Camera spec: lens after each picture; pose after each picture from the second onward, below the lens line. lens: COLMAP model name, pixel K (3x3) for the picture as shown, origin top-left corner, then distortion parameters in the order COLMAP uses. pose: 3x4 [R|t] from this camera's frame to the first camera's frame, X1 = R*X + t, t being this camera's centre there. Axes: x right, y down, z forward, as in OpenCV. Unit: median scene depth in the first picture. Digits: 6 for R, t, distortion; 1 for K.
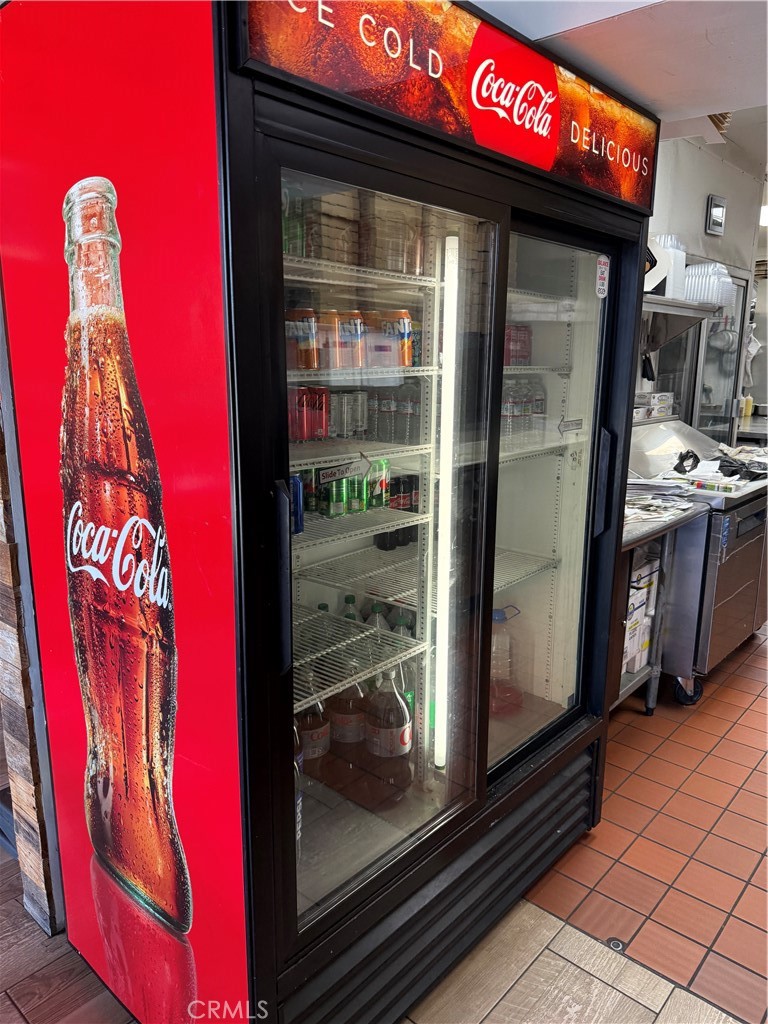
lens RADIAL K [[731.8, 0, 384.0], [0, 731.8, 512.0], [0, 0, 1]] dist [0.068713, -0.116451]
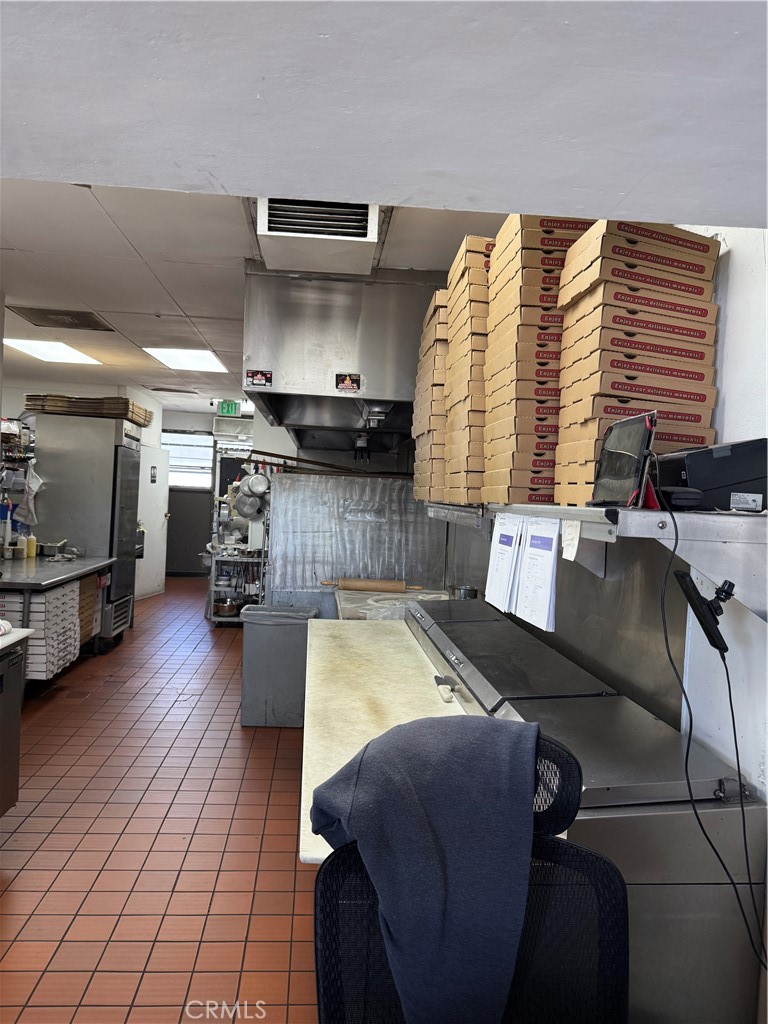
lens RADIAL K [[718.1, 0, 384.0], [0, 718.1, 512.0], [0, 0, 1]] dist [0.148351, -0.267917]
pose [[0.688393, 0.009914, 0.725270, 0.312210], [0.107127, 0.987551, -0.115178, -0.078267], [-0.717384, 0.156984, 0.678761, 0.134919]]
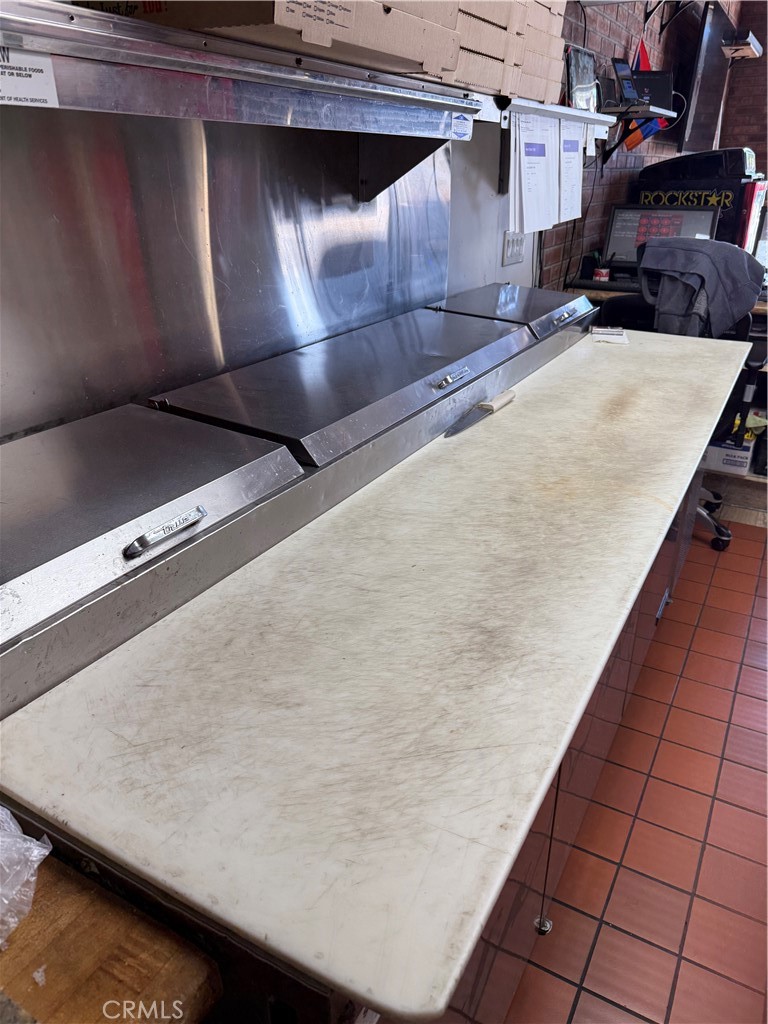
lens RADIAL K [[731.8, 0, 384.0], [0, 731.8, 512.0], [0, 0, 1]] dist [0.068713, -0.116451]
pose [[-0.977653, 0.086047, -0.191809, 1.225422], [-0.045032, 0.805500, 0.590883, -0.245498], [0.205345, 0.586316, -0.783624, 1.237841]]
